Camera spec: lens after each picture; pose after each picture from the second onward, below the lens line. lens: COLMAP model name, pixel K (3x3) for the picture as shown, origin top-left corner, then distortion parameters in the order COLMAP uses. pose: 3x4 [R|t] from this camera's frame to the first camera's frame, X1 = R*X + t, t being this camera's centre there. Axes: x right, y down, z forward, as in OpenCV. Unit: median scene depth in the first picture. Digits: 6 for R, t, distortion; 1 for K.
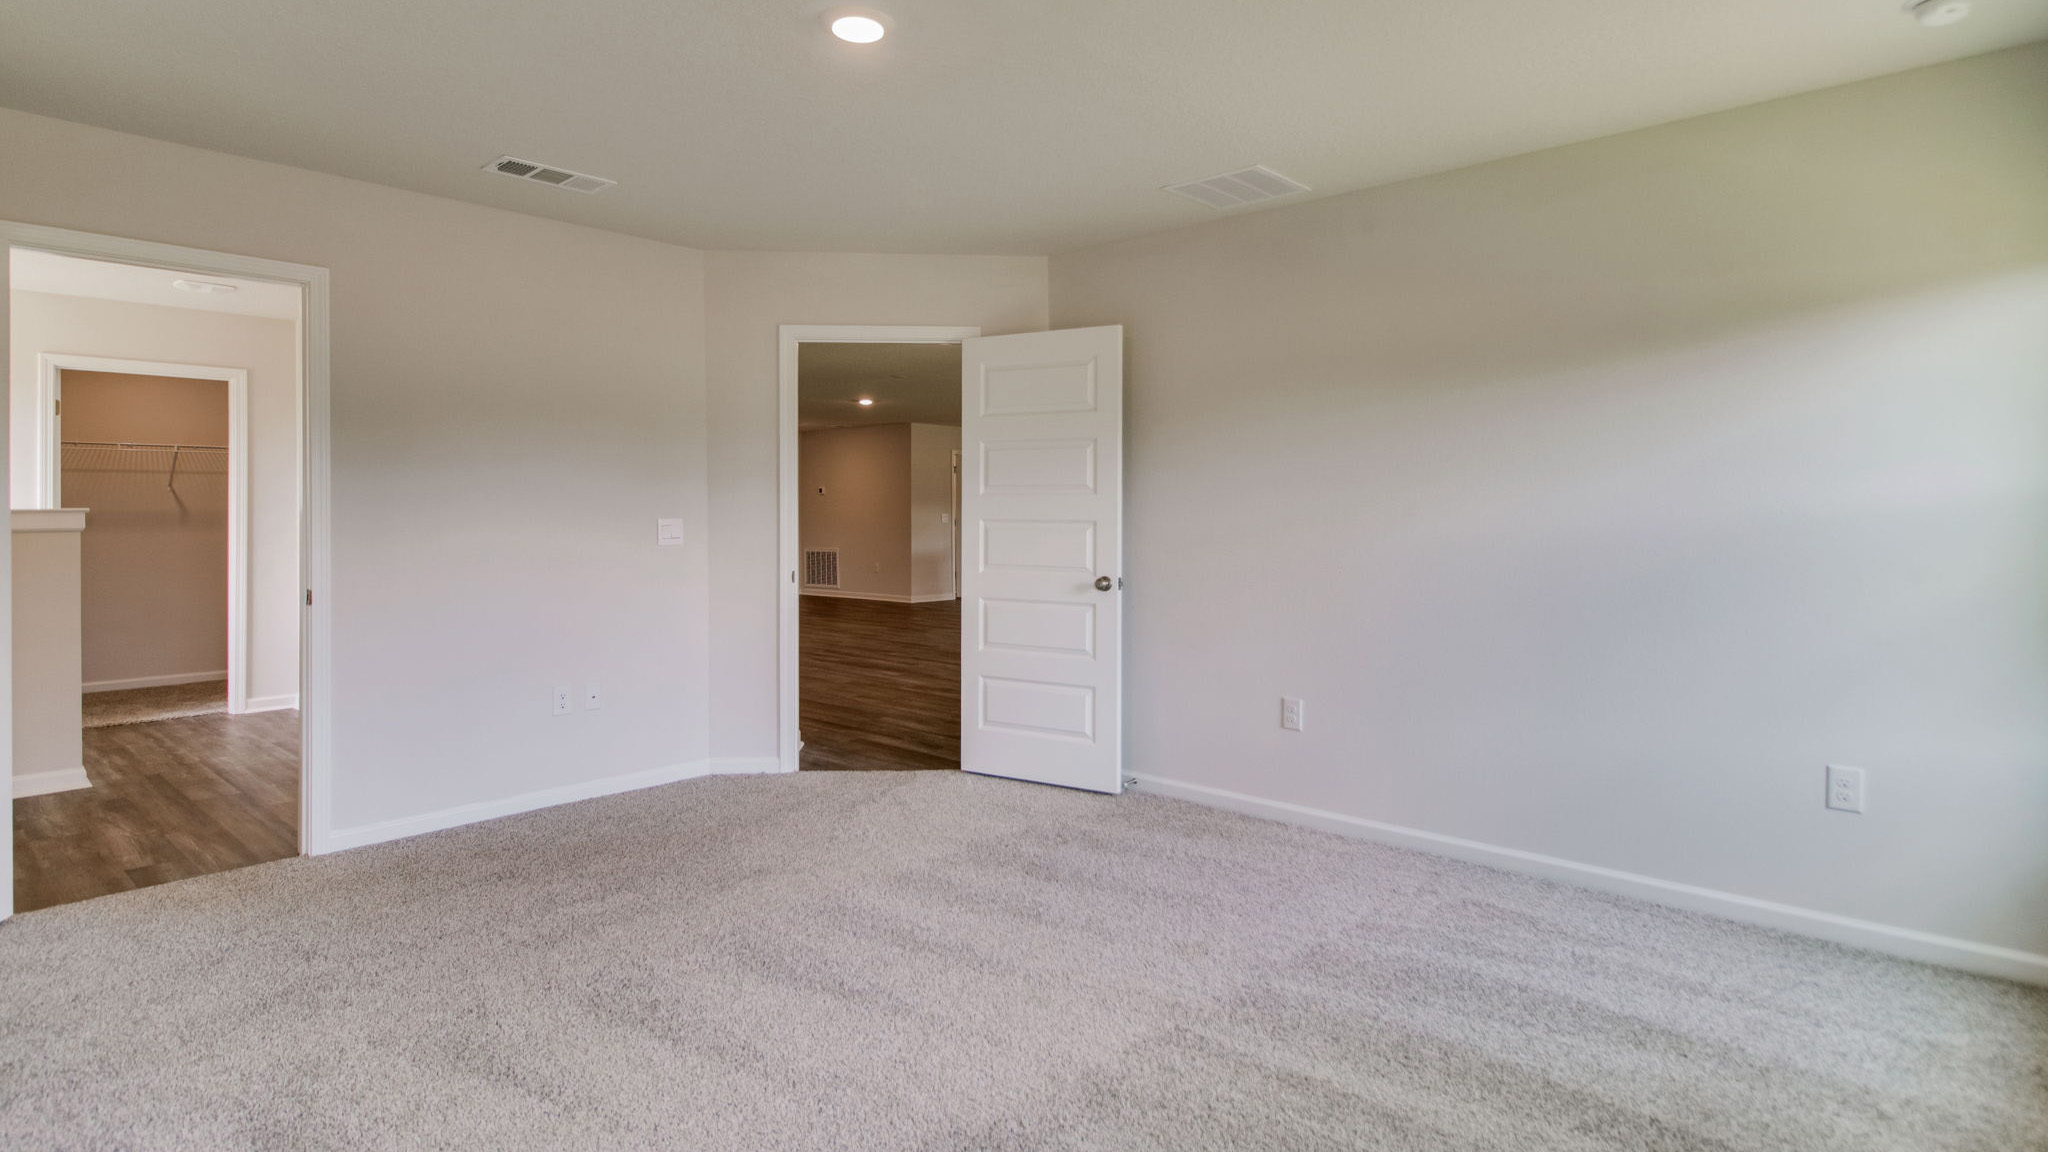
lens RADIAL K [[1069.3, 0, 1020.3], [0, 1069.3, 522.5], [0, 0, 1]] dist [0.001401, -0.000940]
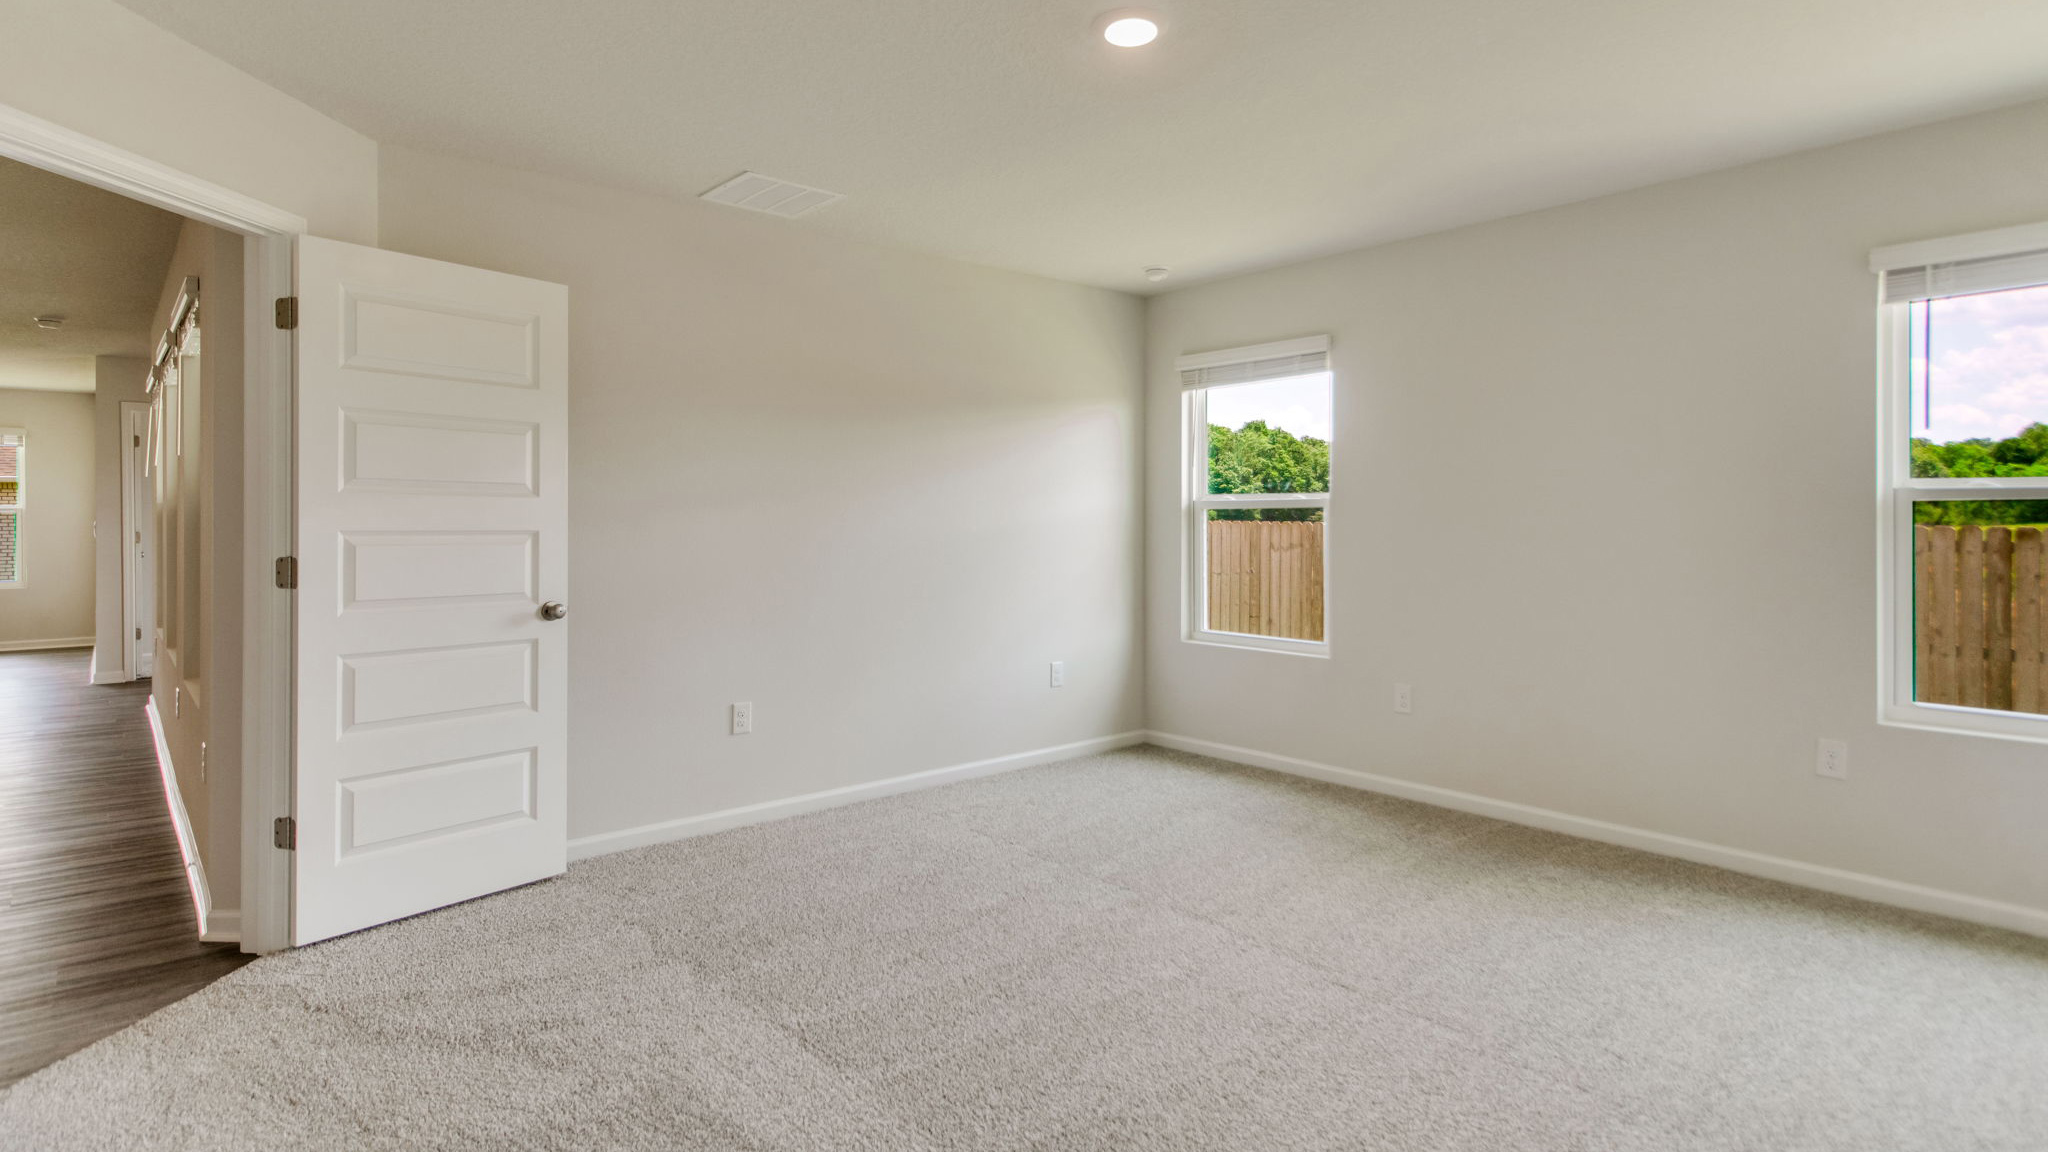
lens RADIAL K [[1069.3, 0, 1020.3], [0, 1069.3, 522.5], [0, 0, 1]] dist [0.001401, -0.000940]
pose [[0.114238, -0.007221, 0.993427, -0.654670], [0.009156, 0.999939, 0.006216, -0.009265], [-0.993411, 0.008386, 0.114297, 0.563258]]
